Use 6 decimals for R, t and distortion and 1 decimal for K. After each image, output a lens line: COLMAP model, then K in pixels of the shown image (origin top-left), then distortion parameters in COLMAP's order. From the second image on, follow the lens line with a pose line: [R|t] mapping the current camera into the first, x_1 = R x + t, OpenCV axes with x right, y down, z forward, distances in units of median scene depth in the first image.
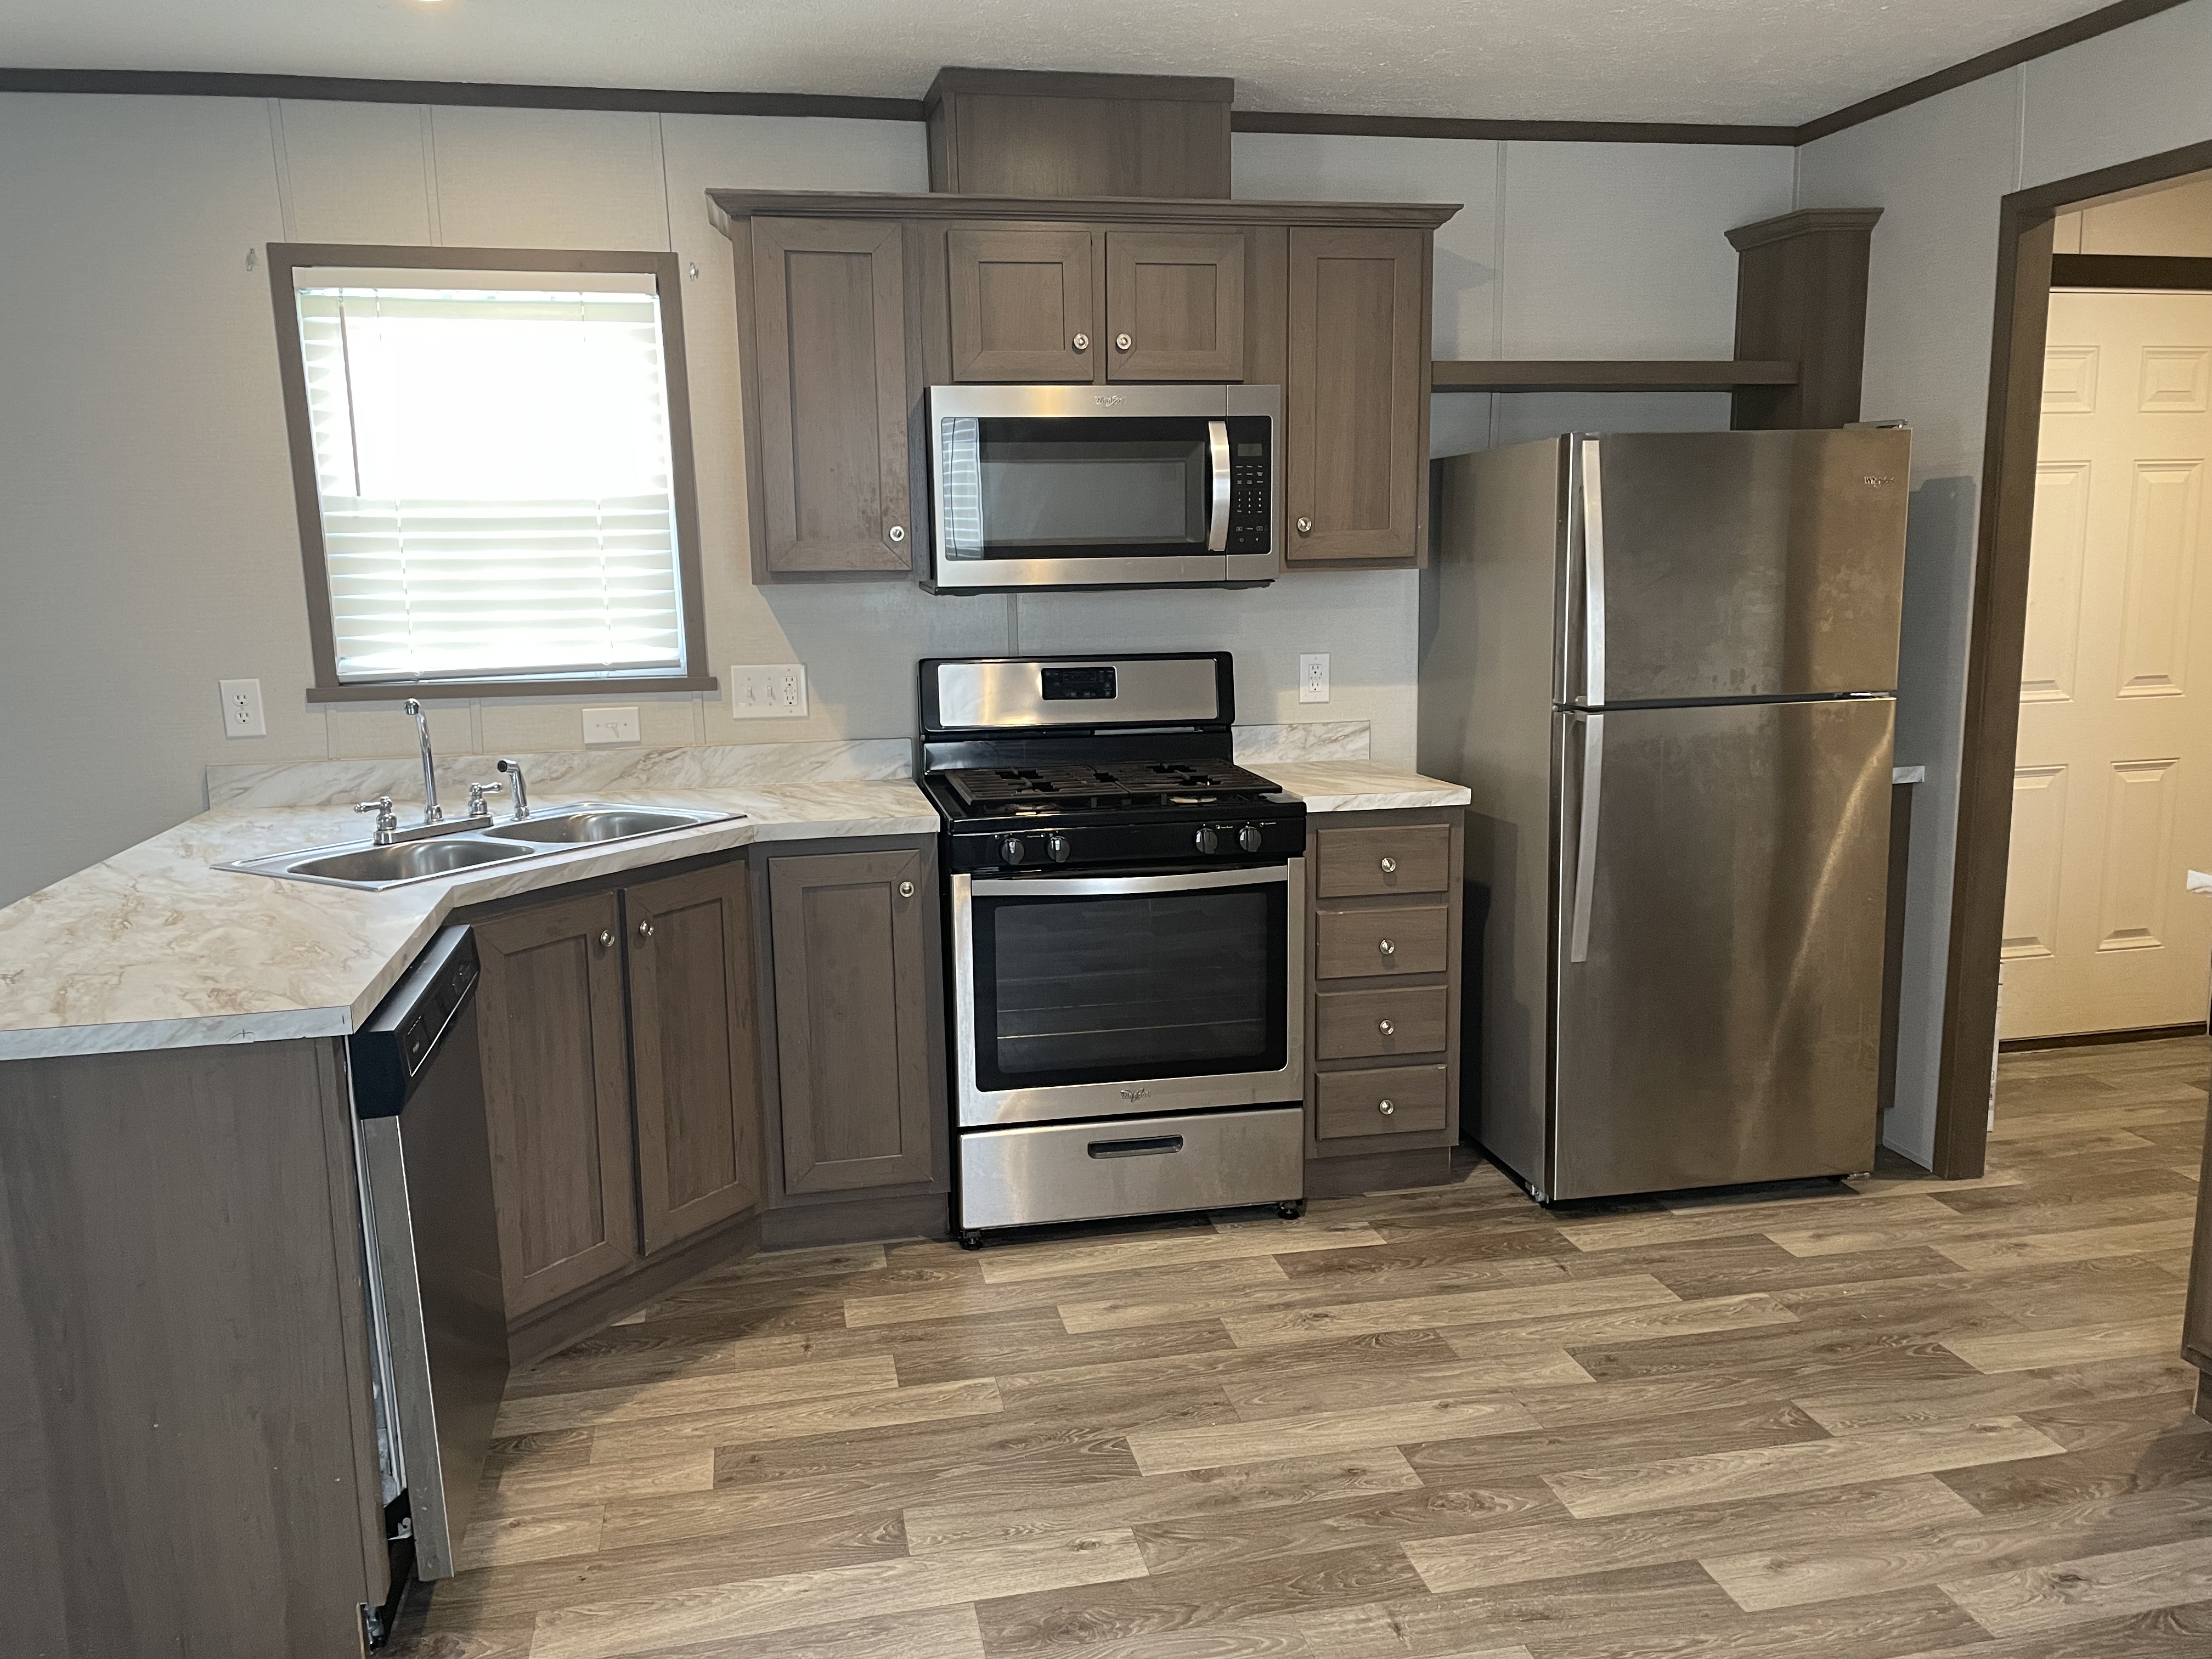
lens RADIAL K [[1704.7, 0, 1069.8], [0, 1704.7, 821.4], [0, 0, 1]] dist [0.050139, -0.003863]
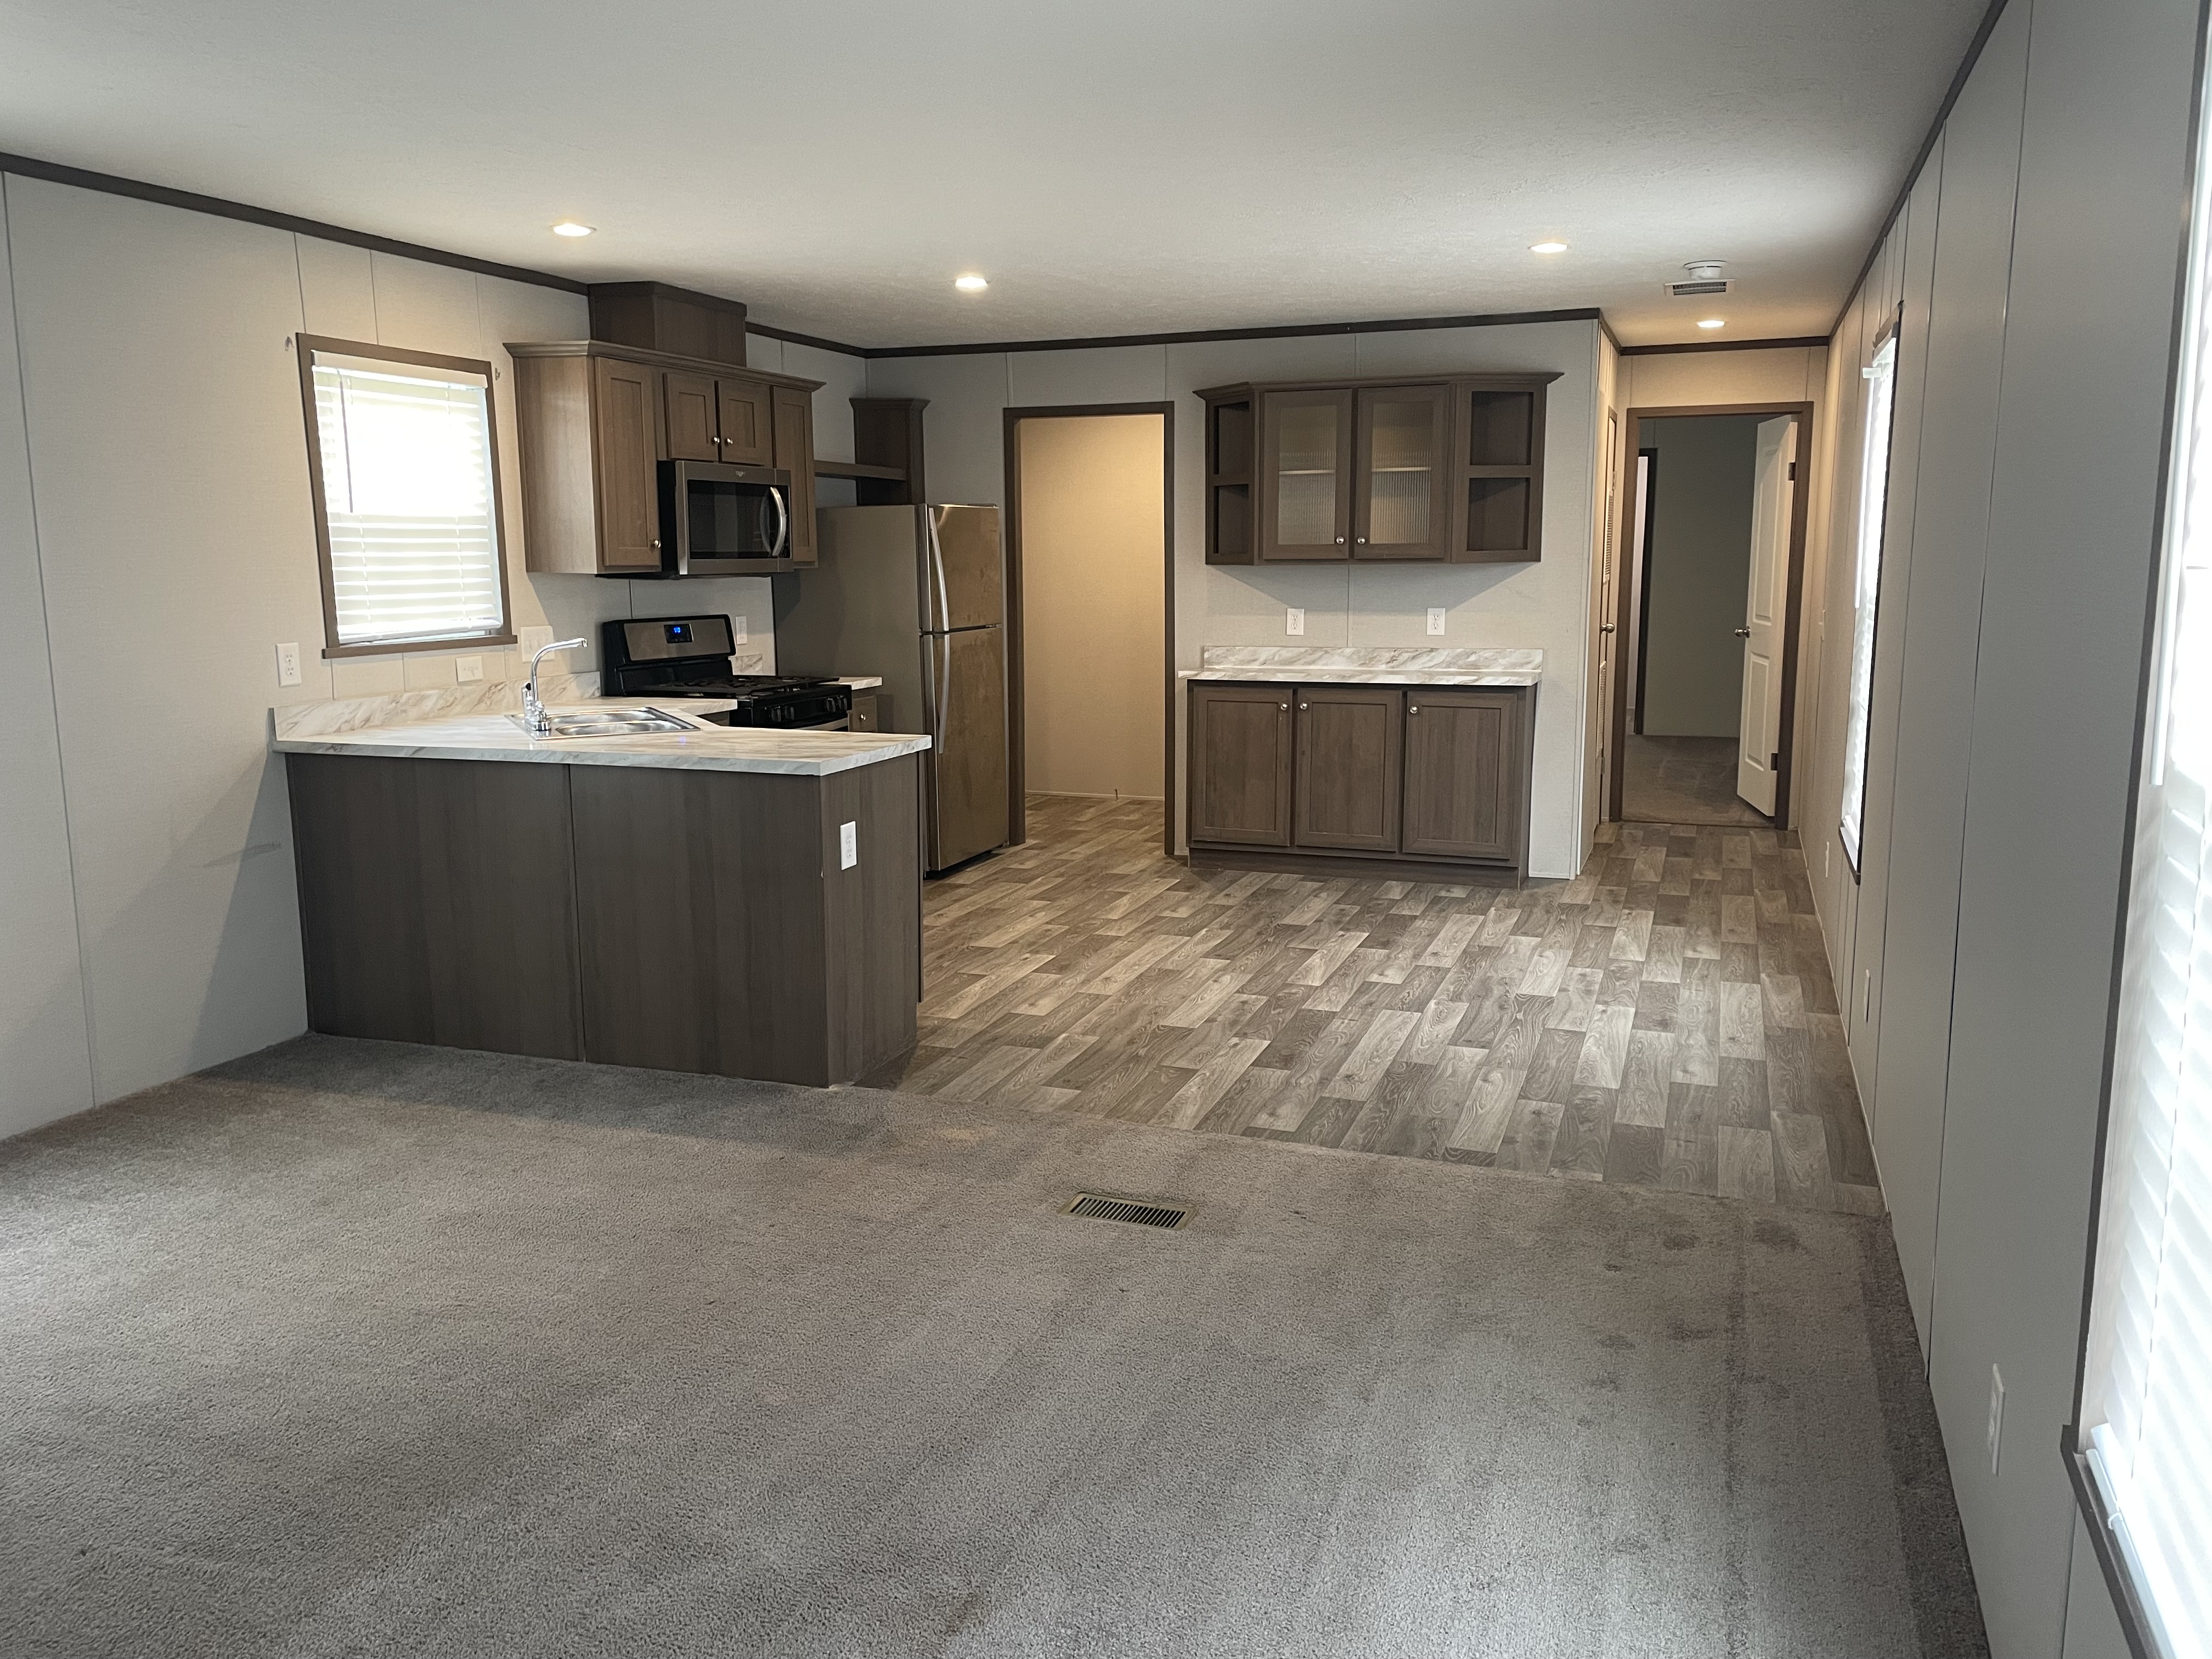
lens RADIAL K [[1704.7, 0, 1069.8], [0, 1704.7, 821.4], [0, 0, 1]] dist [0.050139, -0.003863]
pose [[0.534510, -0.119979, 0.836603, -1.303787], [0.131078, 0.989663, 0.058183, 0.059506], [-0.834936, 0.078560, 0.544711, -0.255613]]
